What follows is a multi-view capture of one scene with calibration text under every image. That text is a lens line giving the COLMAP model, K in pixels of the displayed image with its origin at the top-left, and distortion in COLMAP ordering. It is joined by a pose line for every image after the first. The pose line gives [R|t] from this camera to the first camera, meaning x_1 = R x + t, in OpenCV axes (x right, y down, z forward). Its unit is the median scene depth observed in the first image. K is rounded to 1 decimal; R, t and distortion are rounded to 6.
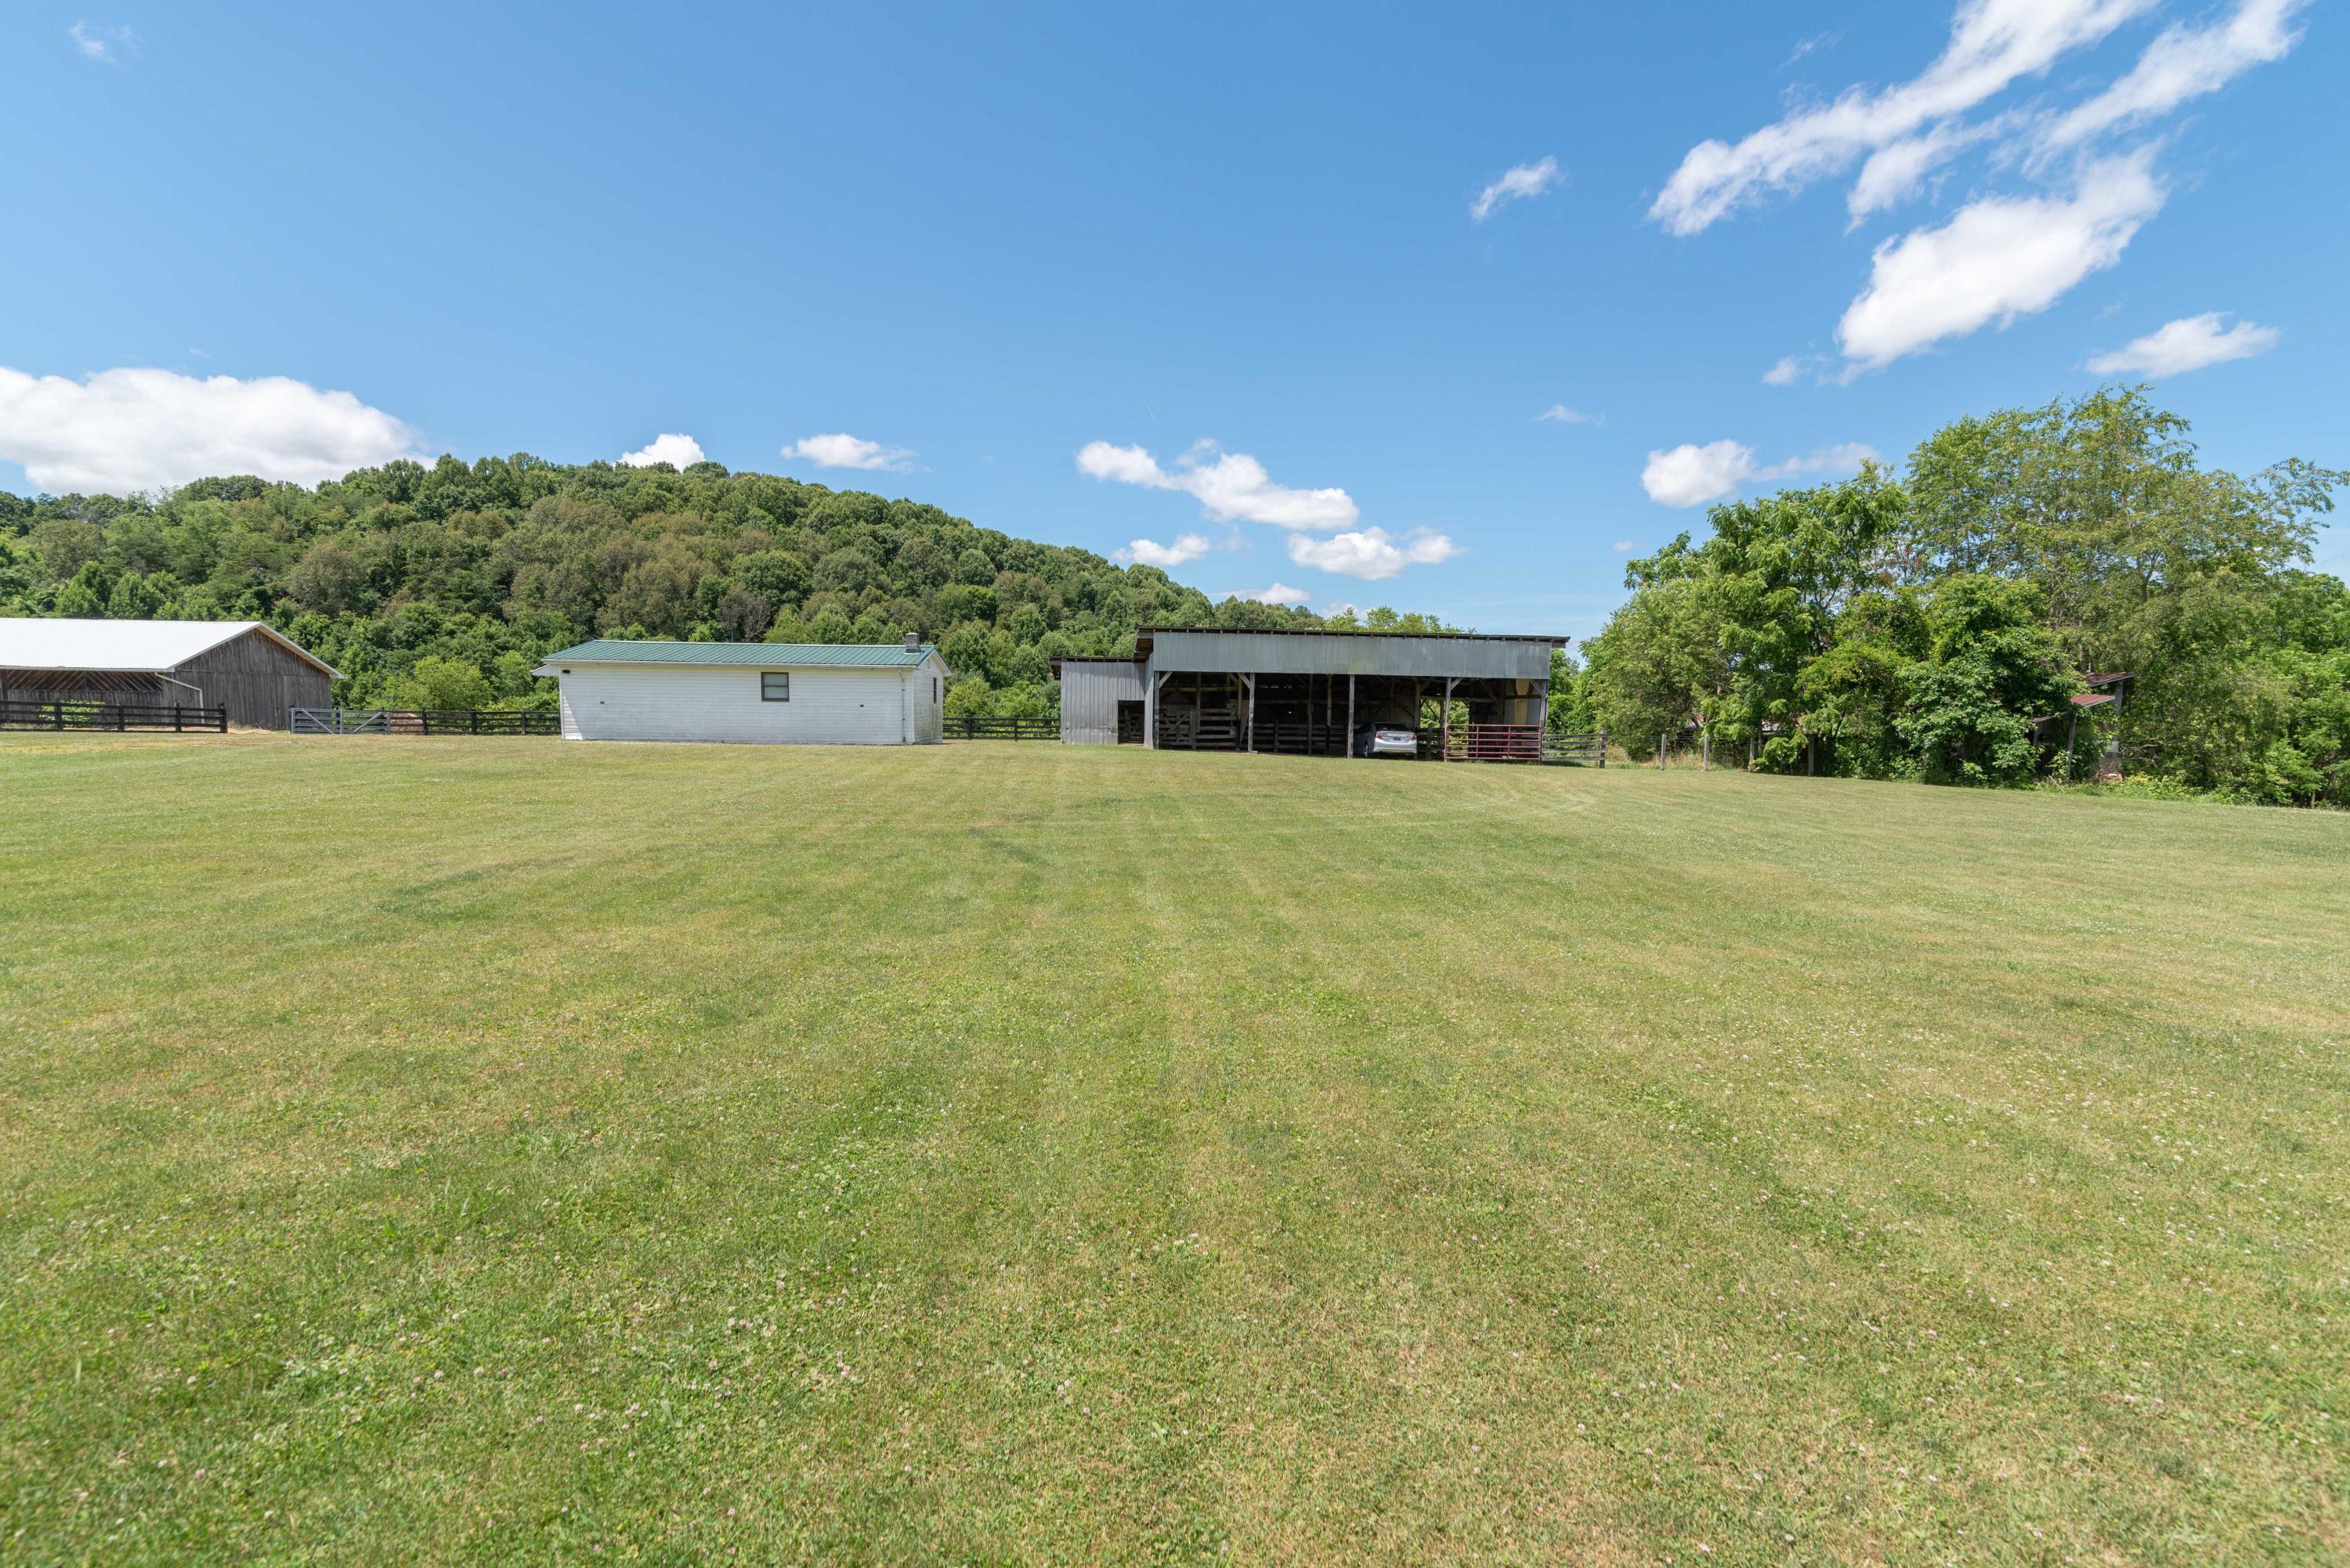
lens RADIAL K [[1059.6, 0, 1183.3], [0, 1059.6, 783.3], [0, 0, 1]] dist [0.018777, -0.002761]
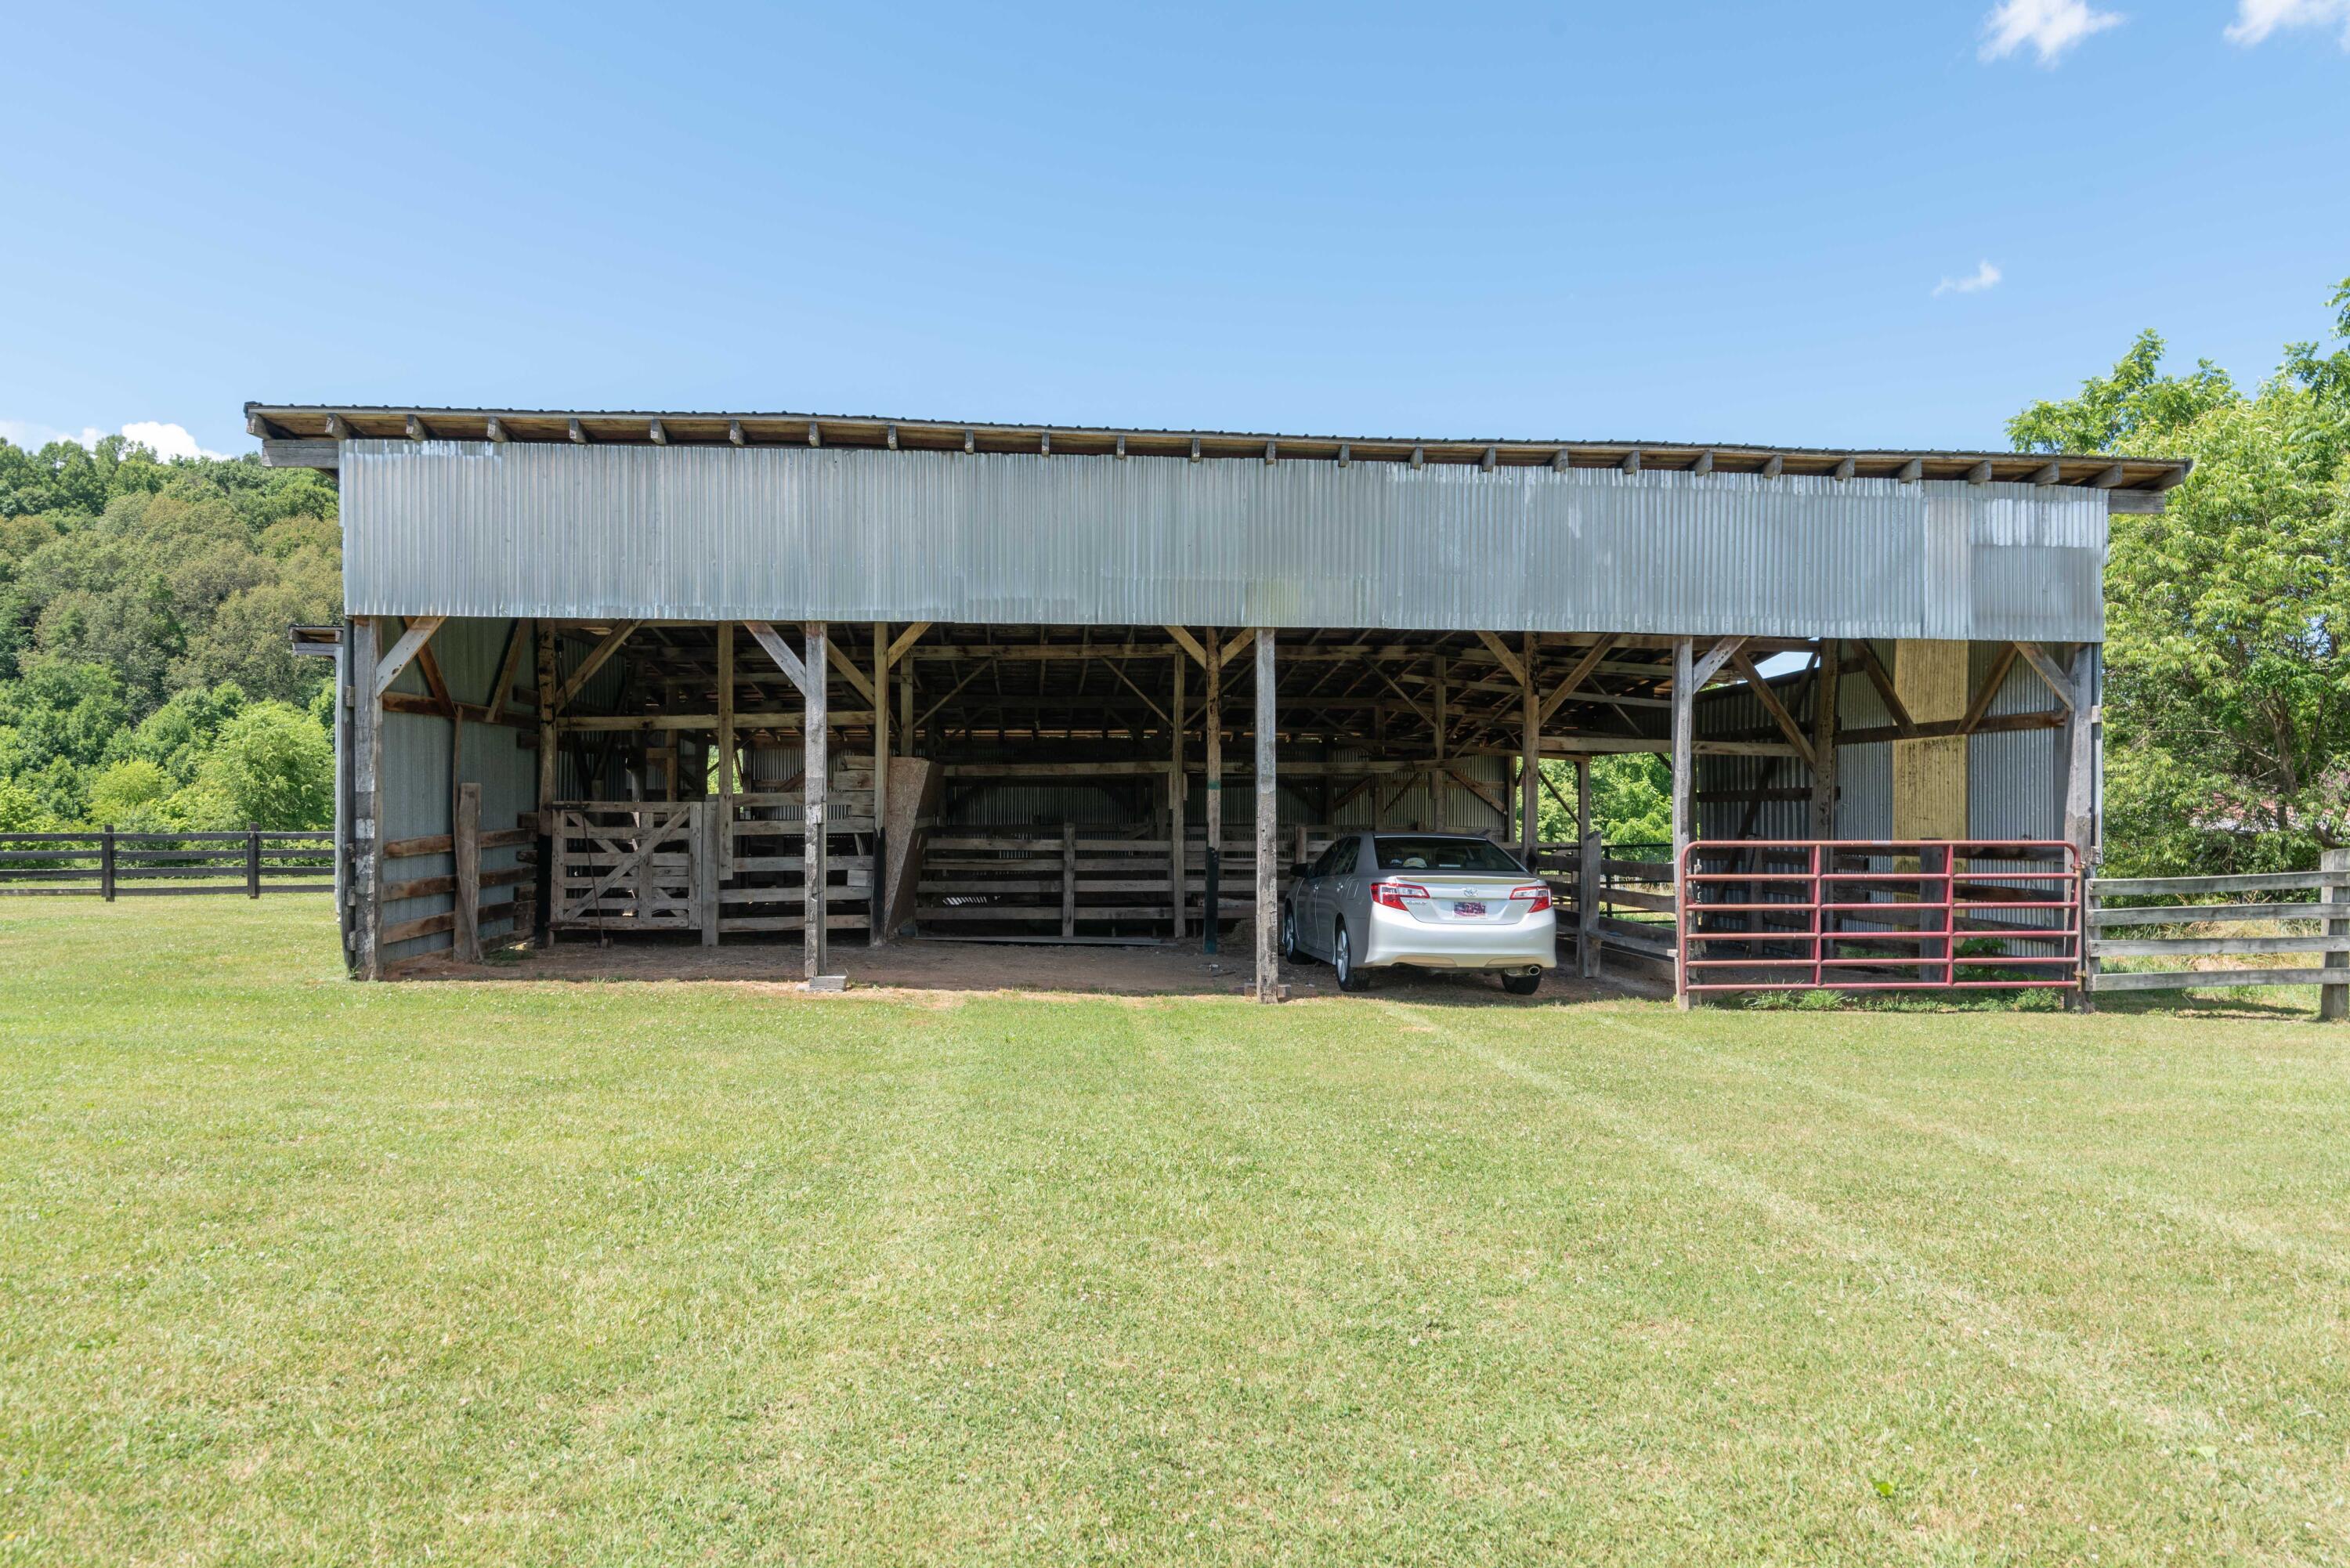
lens RADIAL K [[1464.2, 0, 1186.9], [0, 1464.2, 786.2], [0, 0, 1]] dist [-0.001973, 0.001856]
pose [[0.999614, -0.014705, 0.023571, 0.026238], [0.016617, 0.996407, -0.083049, -0.008388], [-0.022265, 0.083409, 0.996267, 0.134427]]
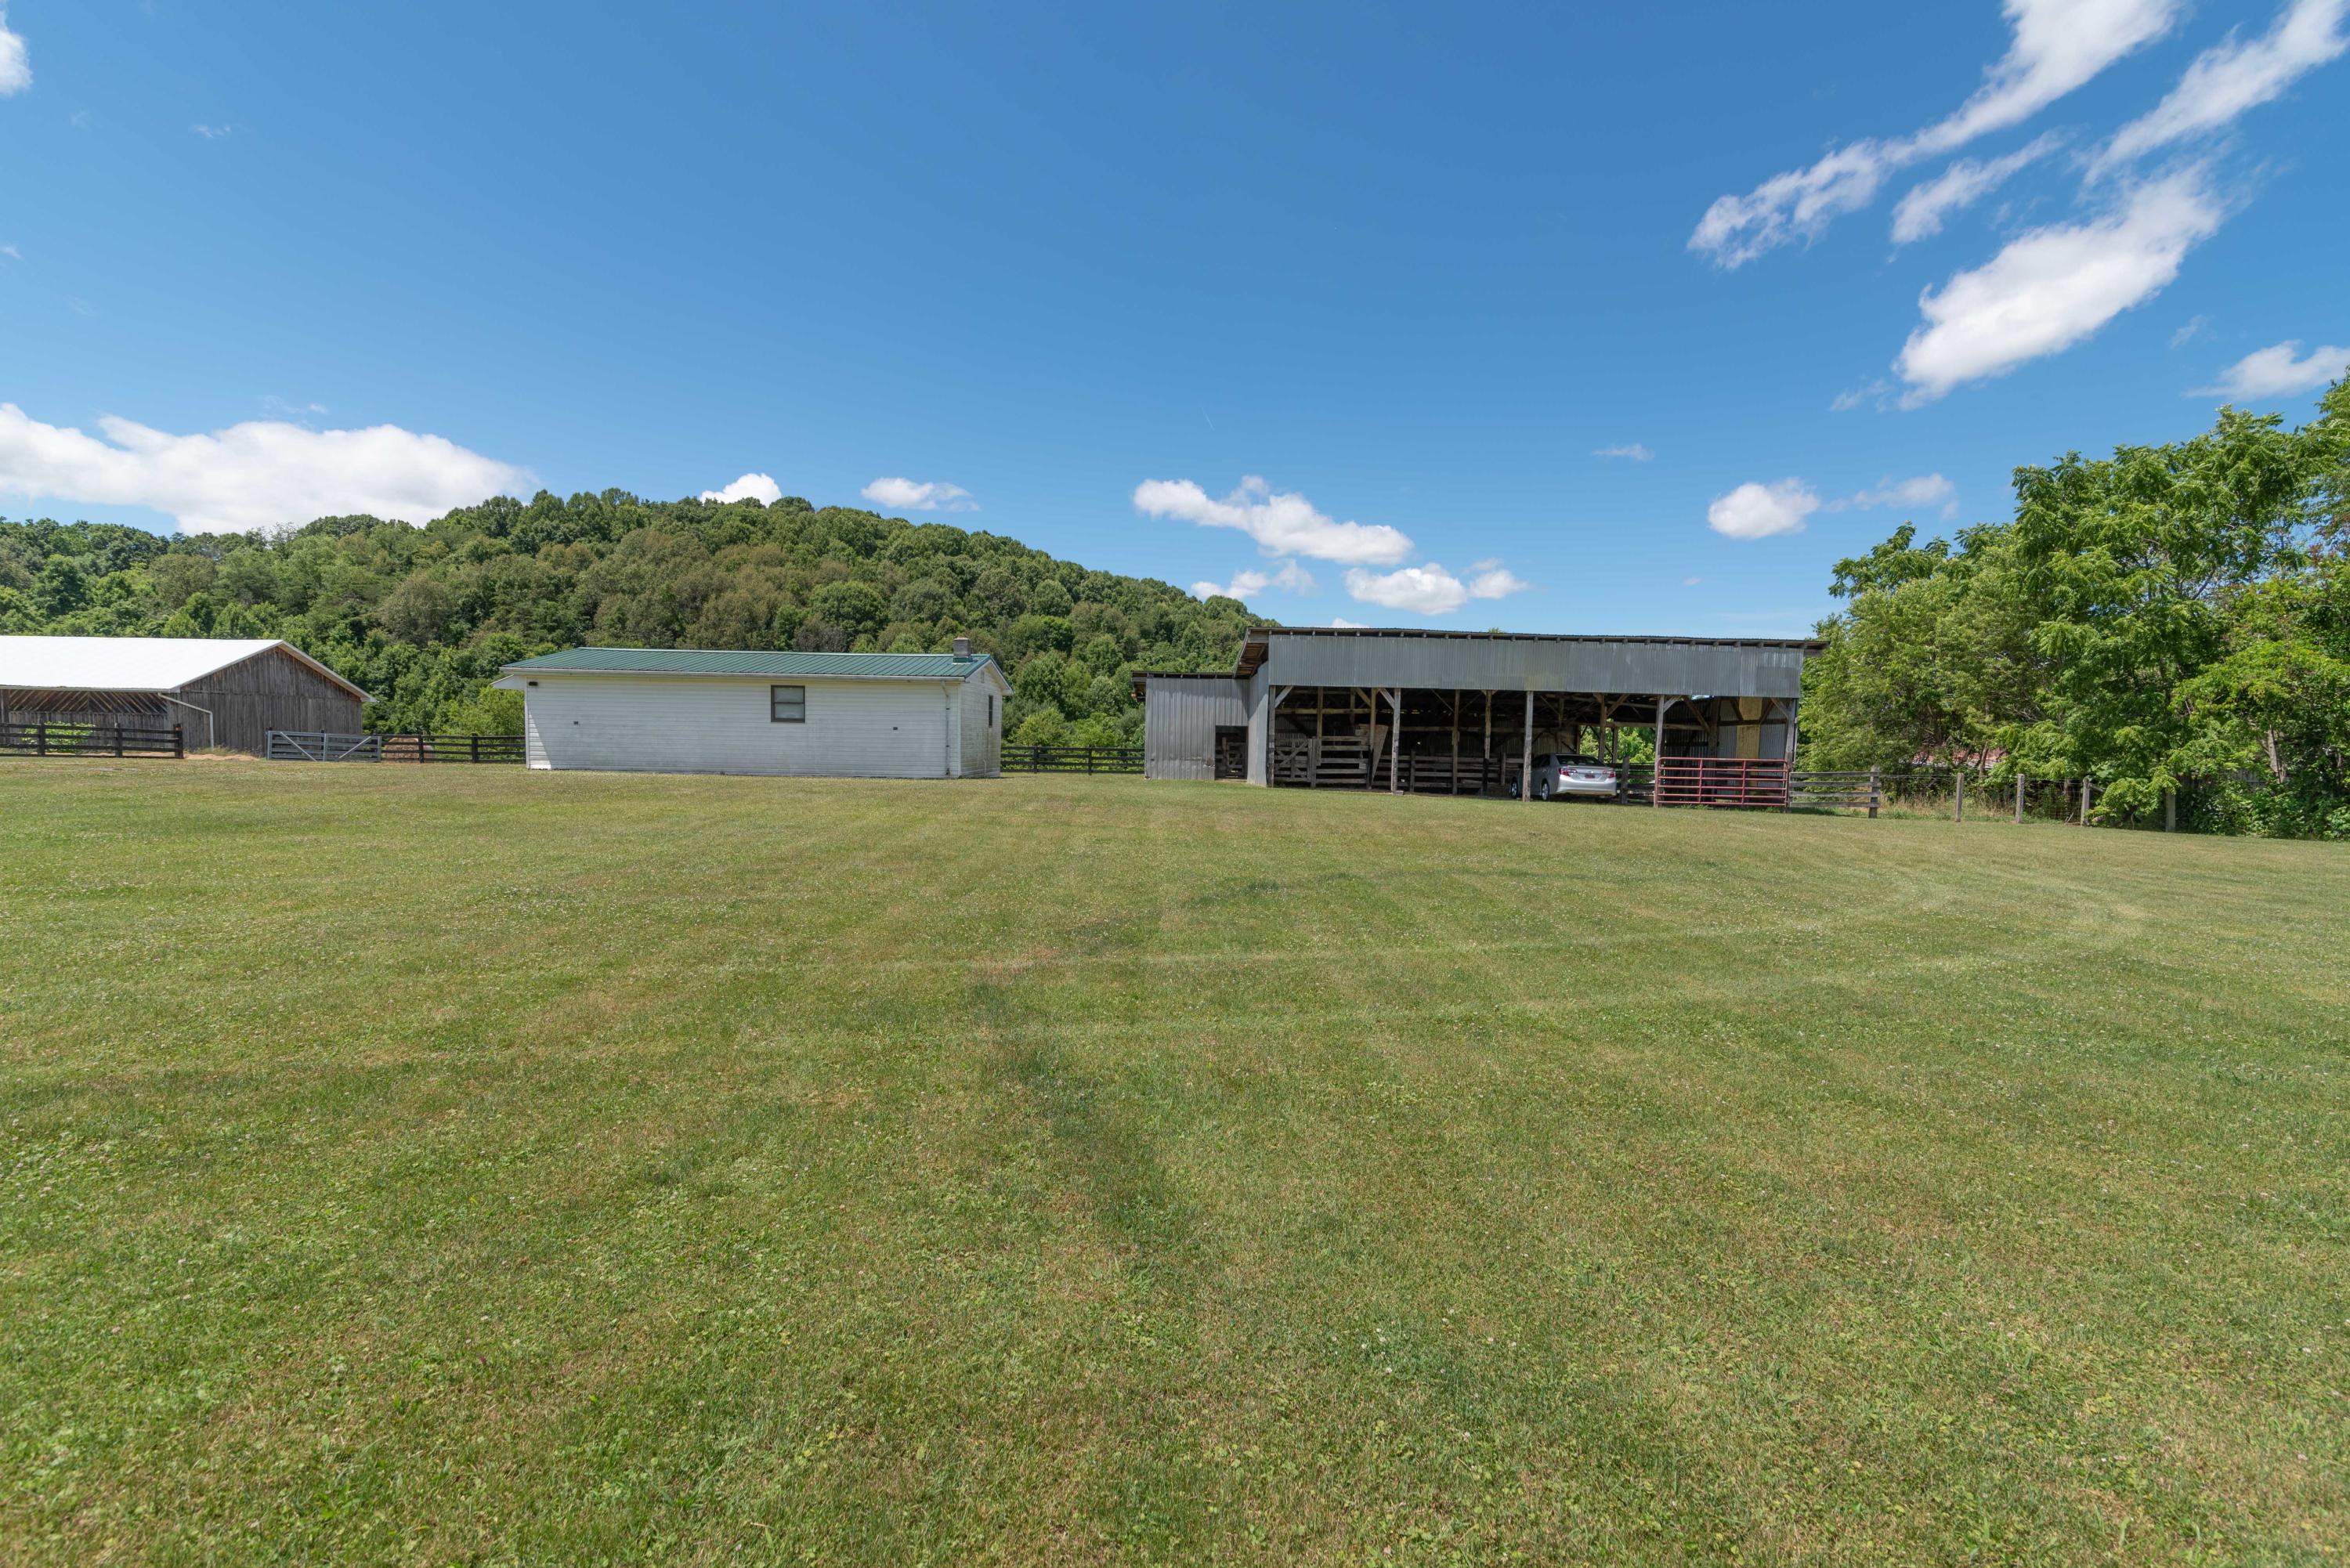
lens RADIAL K [[1059.6, 0, 1183.0], [0, 1059.6, 781.6], [0, 0, 1]] dist [0.018777, -0.002761]
pose [[0.997561, 0.008542, -0.069282, -0.006882], [-0.010903, 0.999370, -0.033764, -0.001828], [0.068950, 0.034437, 0.997026, 0.044360]]
